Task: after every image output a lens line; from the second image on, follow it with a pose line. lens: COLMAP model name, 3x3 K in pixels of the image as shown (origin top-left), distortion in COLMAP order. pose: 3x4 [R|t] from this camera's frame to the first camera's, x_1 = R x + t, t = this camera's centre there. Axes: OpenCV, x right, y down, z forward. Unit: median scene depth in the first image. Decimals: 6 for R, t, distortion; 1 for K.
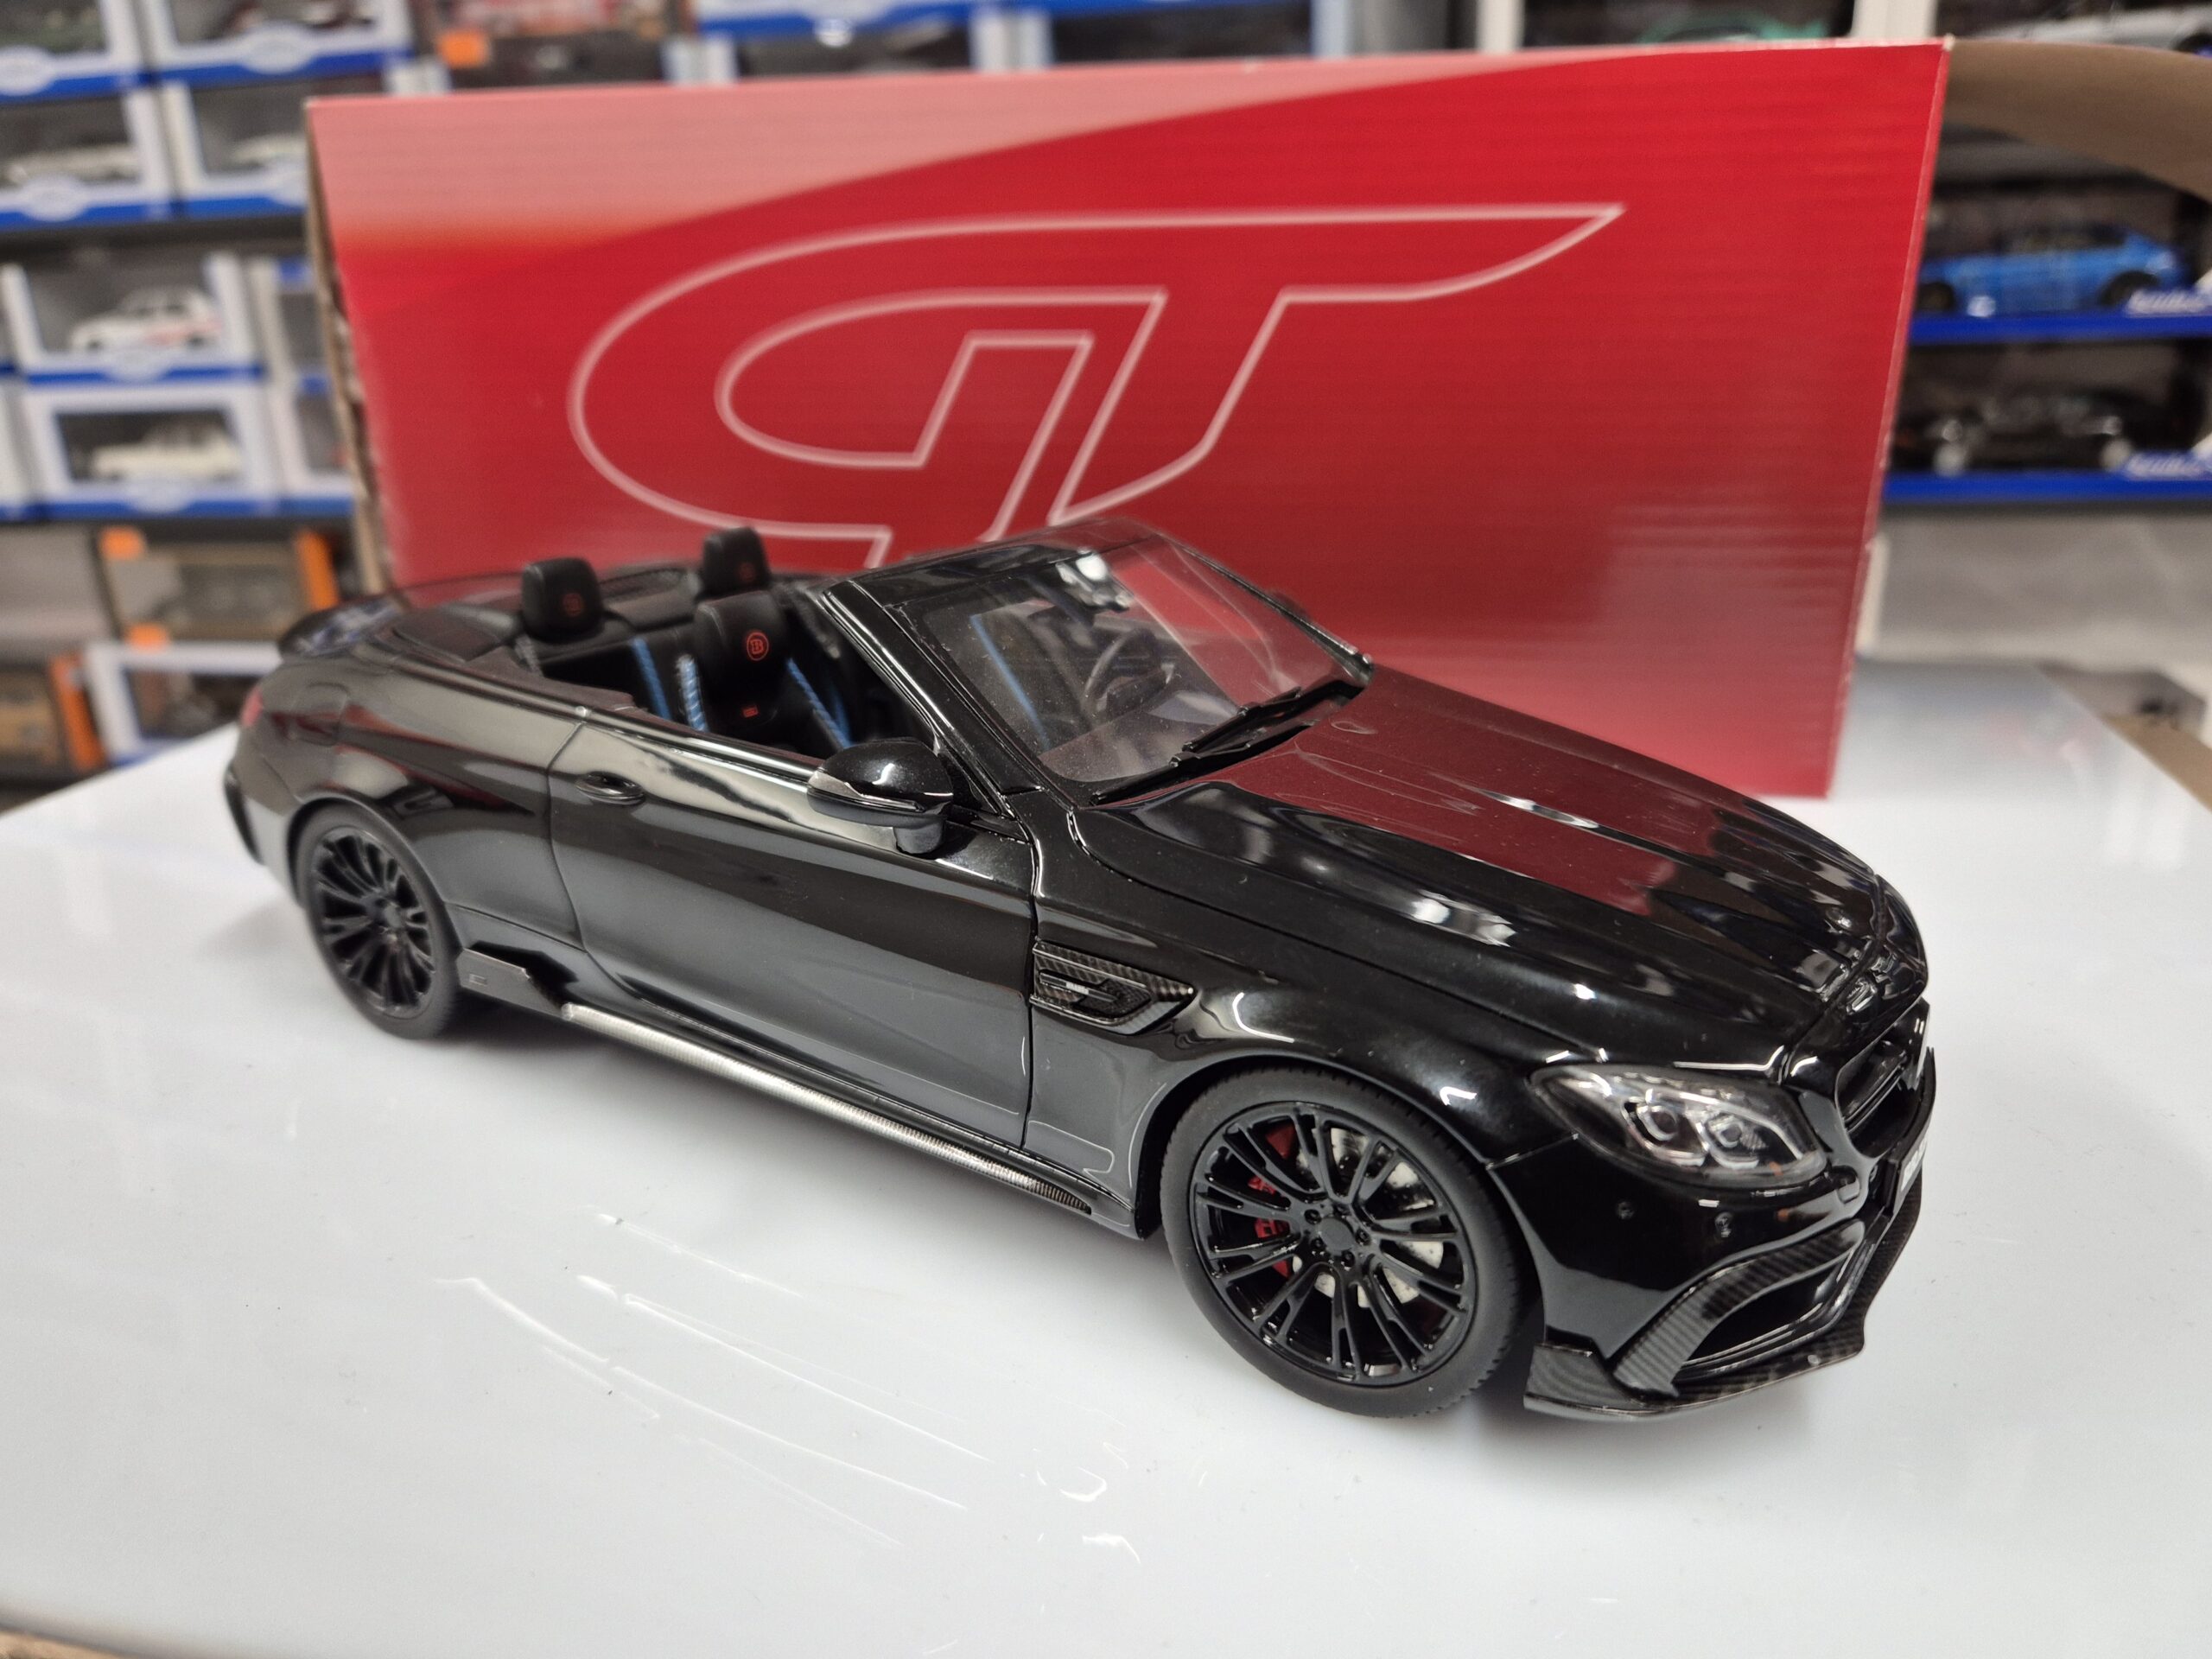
lens RADIAL K [[1543.4, 0, 1106.0], [0, 1543.4, 829.5], [0, 0, 1]] dist [0.007010, -0.009550]
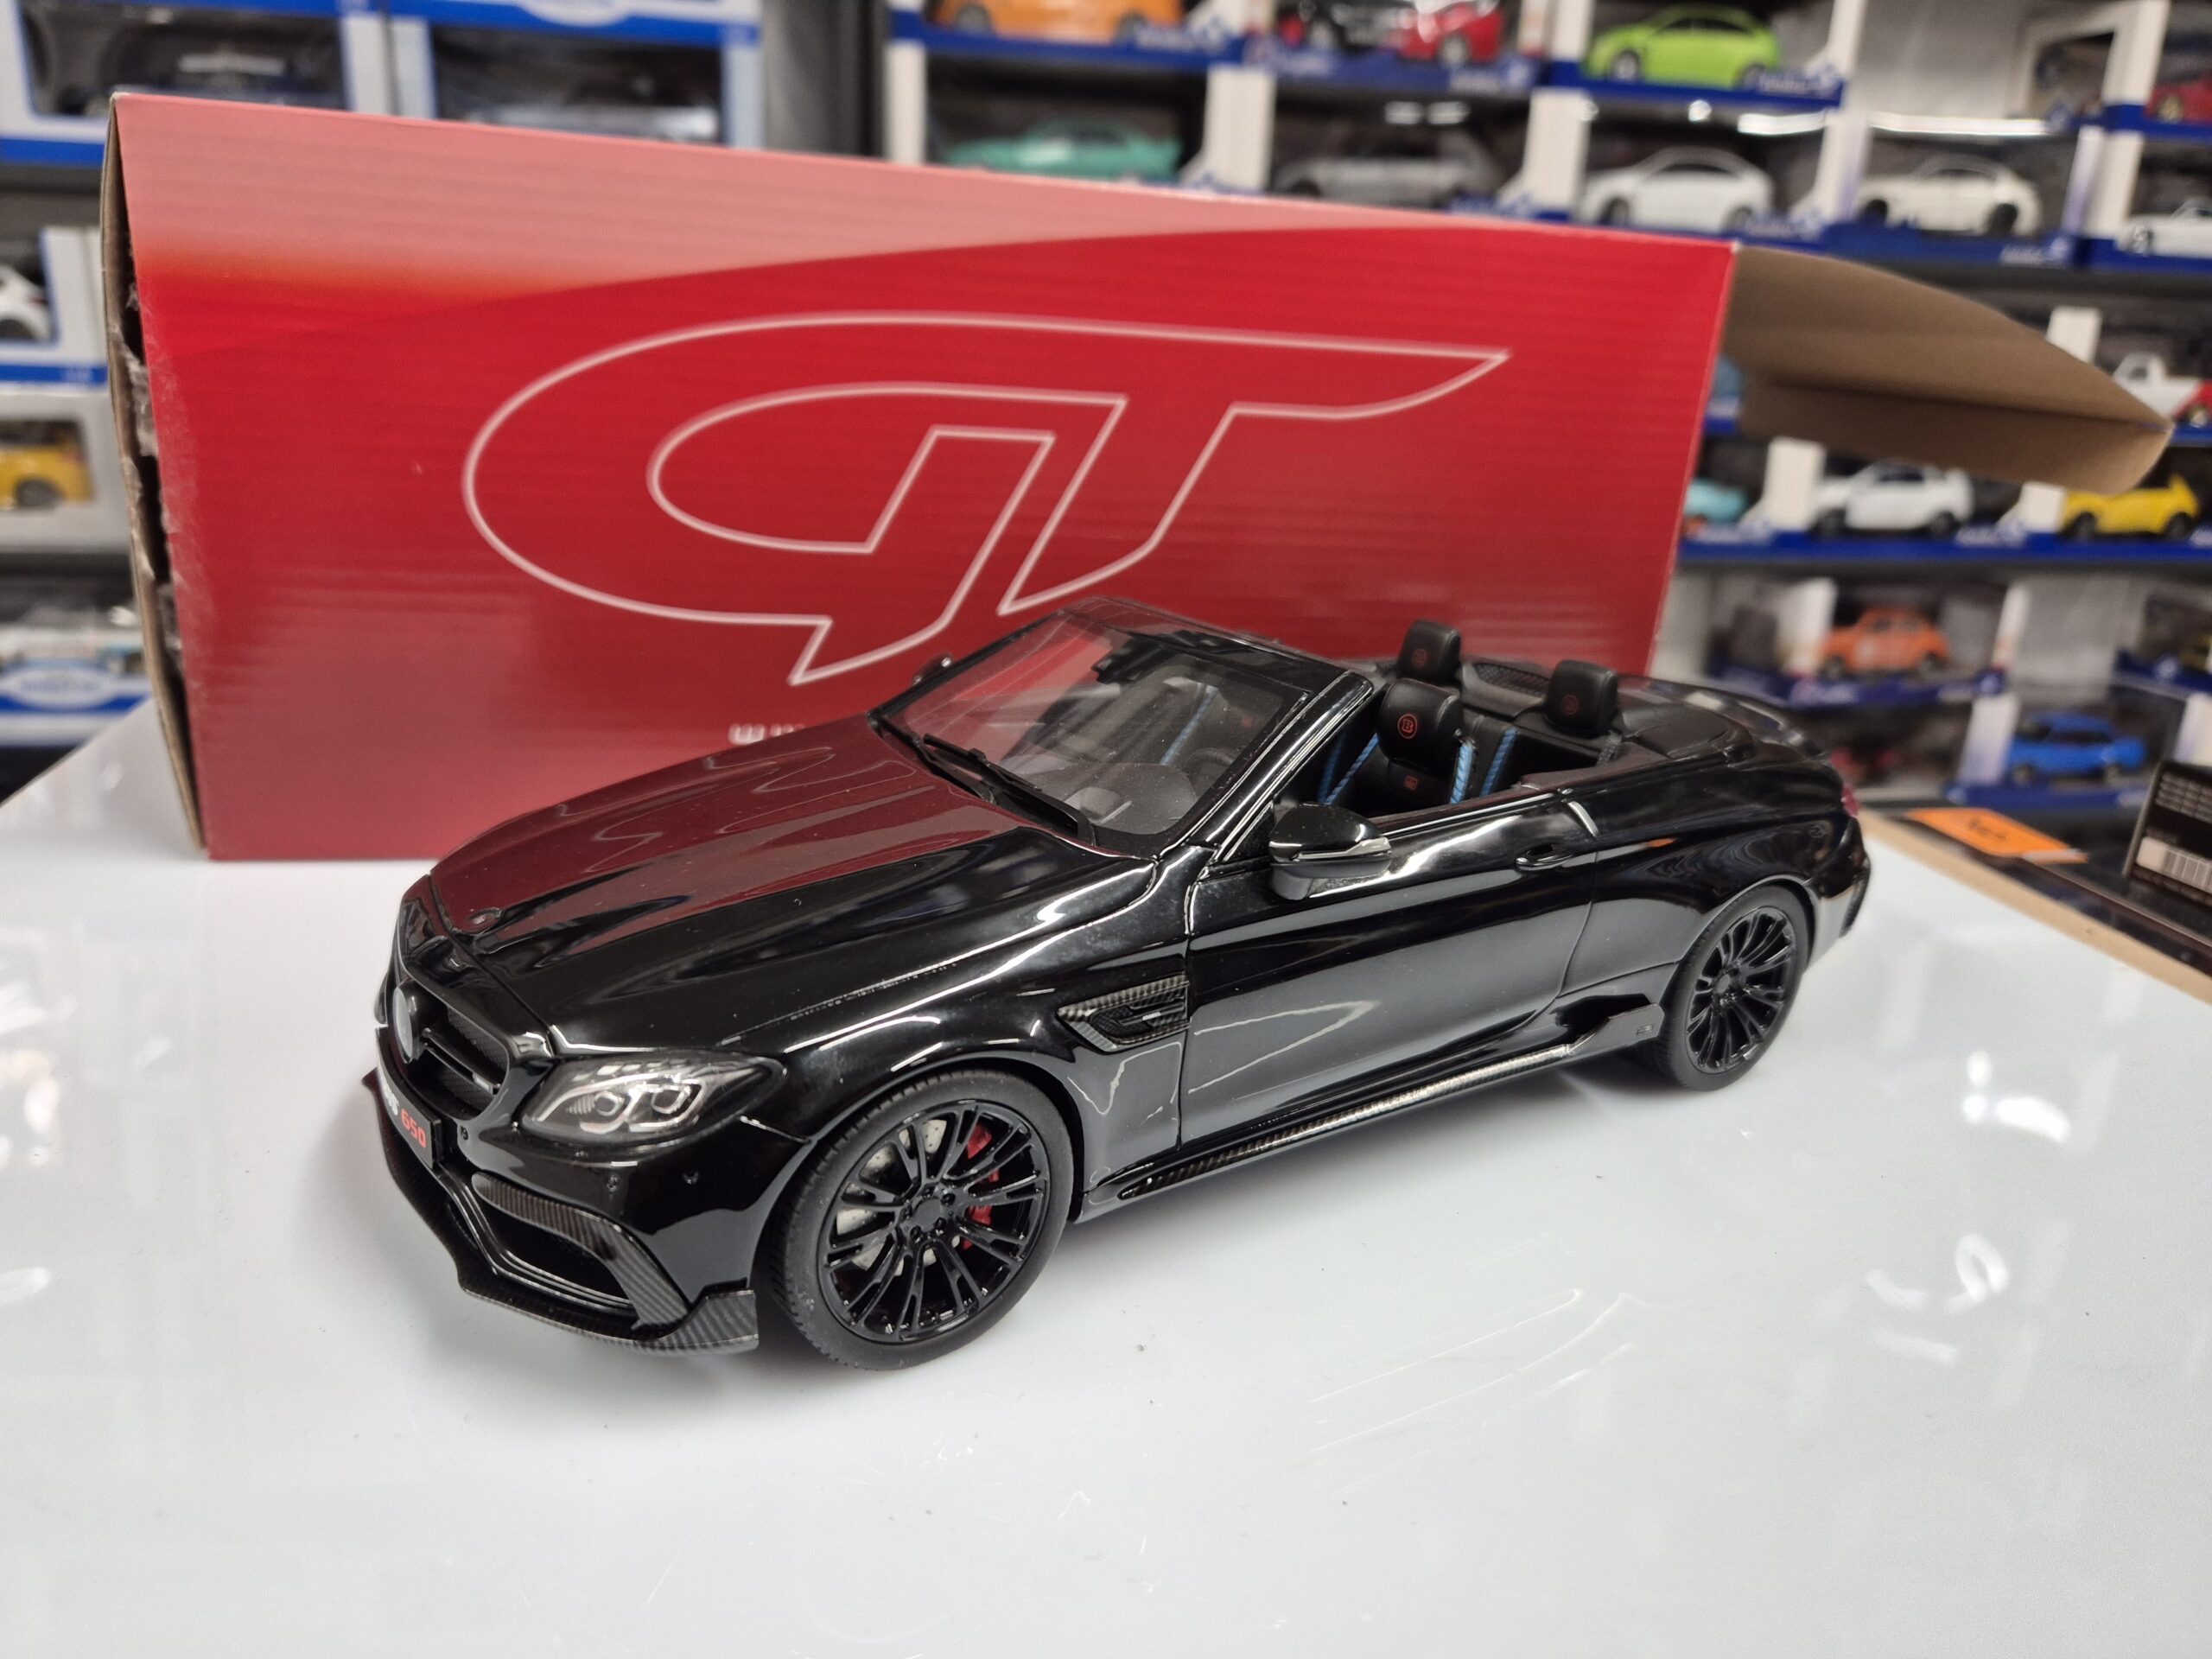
lens RADIAL K [[1543.4, 0, 1106.0], [0, 1543.4, 829.5], [0, 0, 1]] dist [0.007010, -0.009550]
pose [[0.908900, -0.053495, 0.413569, -0.412917], [0.065090, 0.997781, -0.013987, -0.039112], [-0.411904, 0.039632, 0.910365, 0.058196]]
